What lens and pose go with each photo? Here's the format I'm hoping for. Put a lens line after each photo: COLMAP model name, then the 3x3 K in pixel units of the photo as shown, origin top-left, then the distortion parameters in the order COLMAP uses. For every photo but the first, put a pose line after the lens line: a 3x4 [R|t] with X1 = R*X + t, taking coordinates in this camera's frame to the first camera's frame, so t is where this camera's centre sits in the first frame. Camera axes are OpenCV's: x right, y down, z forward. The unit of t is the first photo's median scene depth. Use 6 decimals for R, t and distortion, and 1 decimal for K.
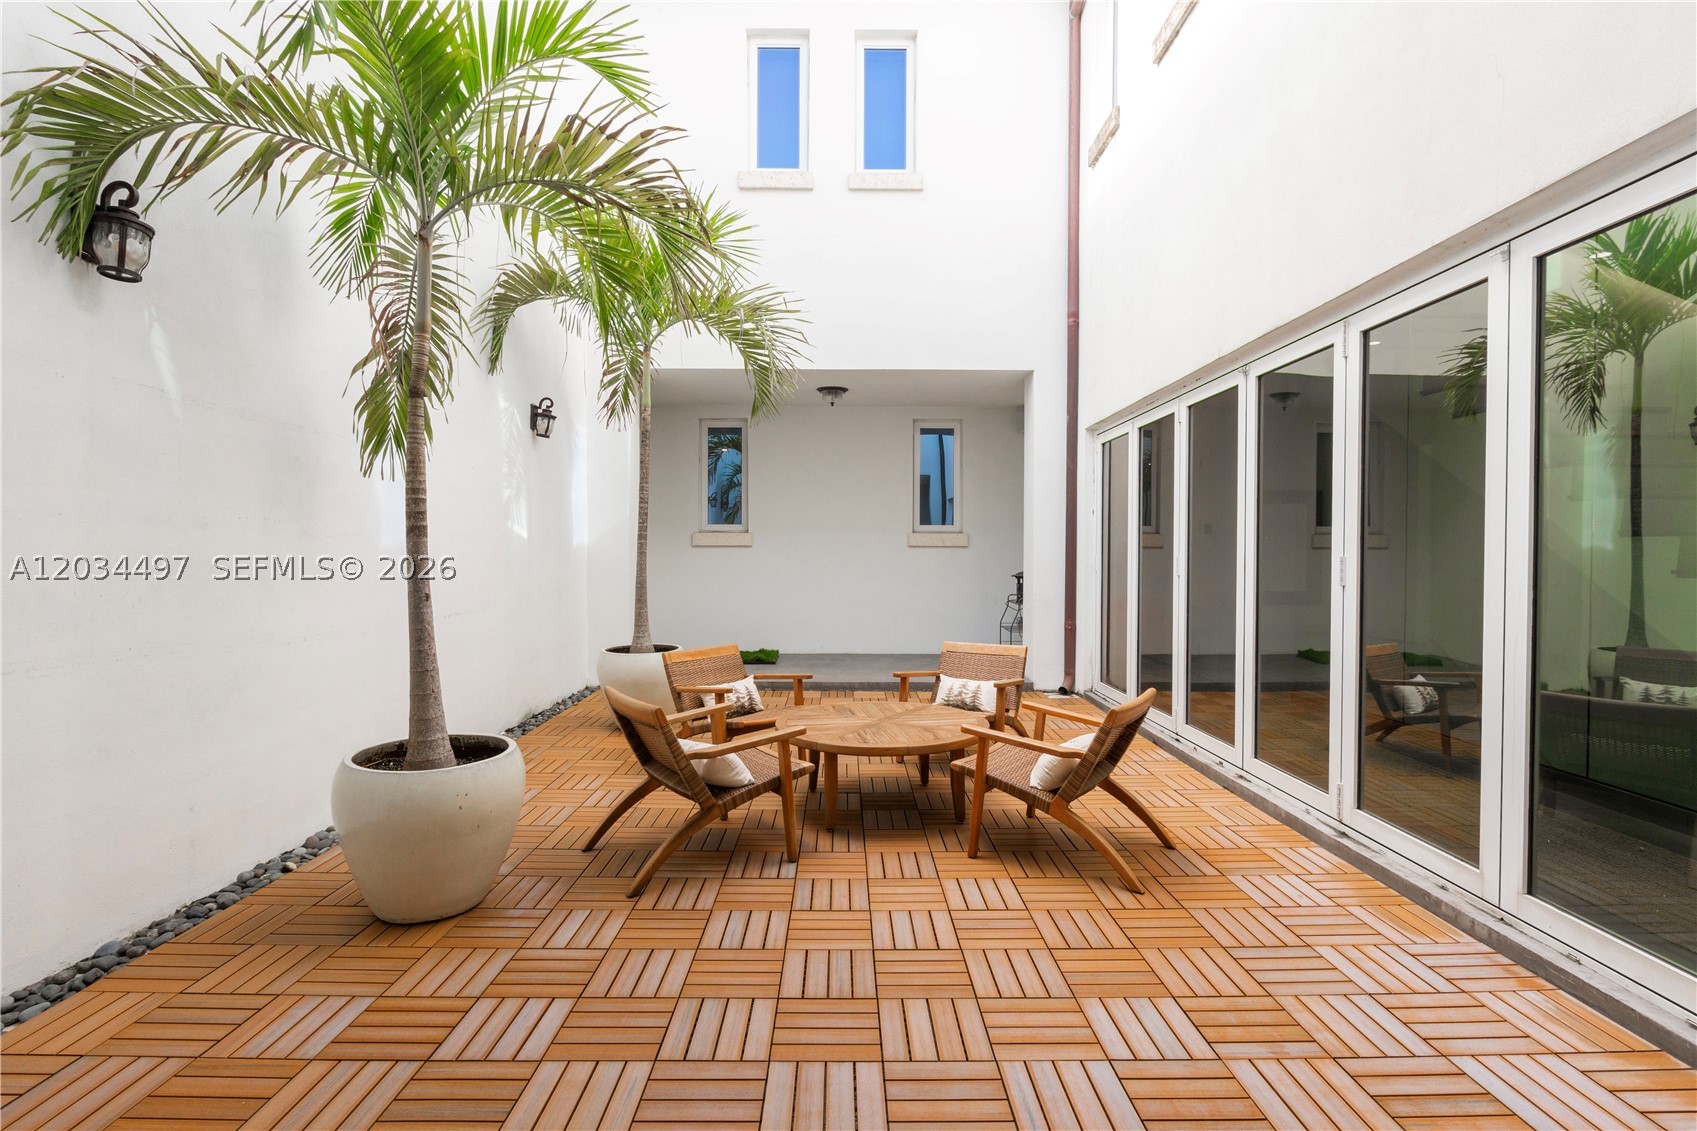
lens RADIAL K [[783.2, 0, 845.6], [0, 783.2, 564.0], [0, 0, 1]] dist [-0.005127, 0.000201]
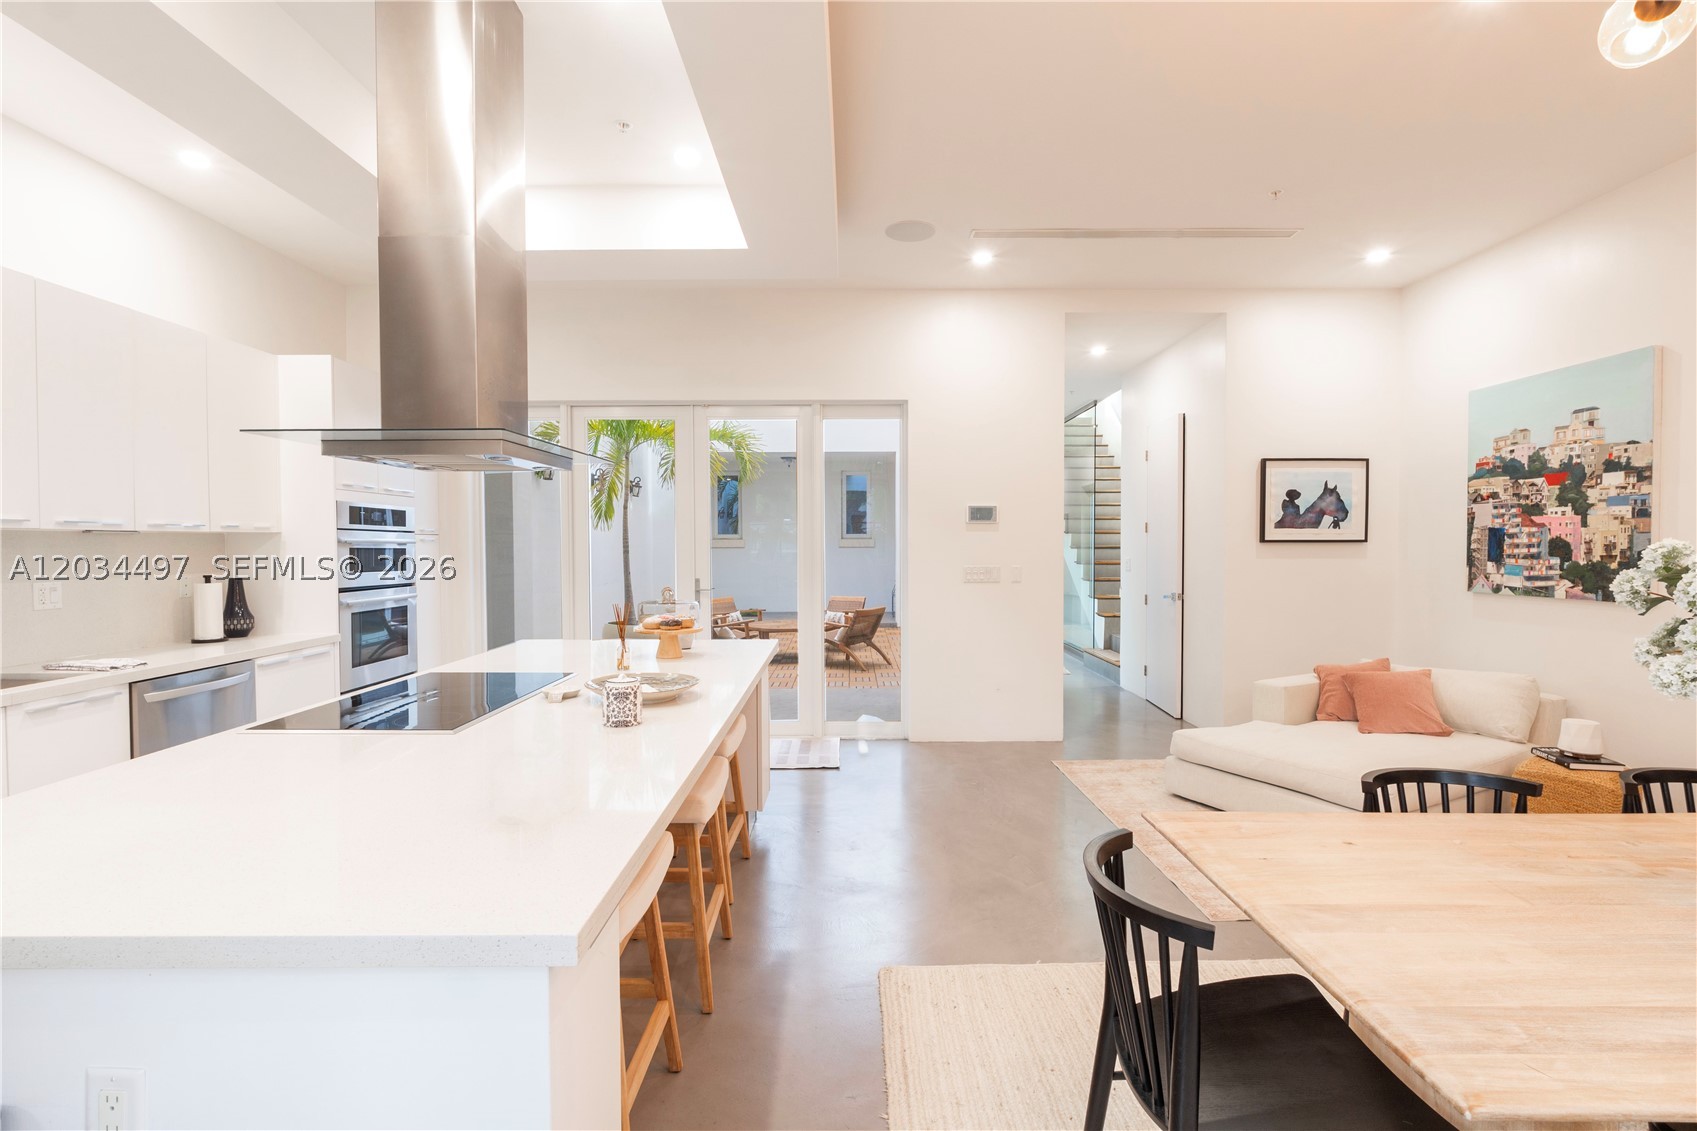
lens RADIAL K [[783.2, 0, 845.6], [0, 783.2, 564.0], [0, 0, 1]] dist [-0.005127, 0.000201]
pose [[0.999891, -0.003368, -0.014366, 0.171399], [0.003501, 0.999951, 0.009236, -0.003201], [0.014334, -0.009285, 0.999854, -0.937344]]
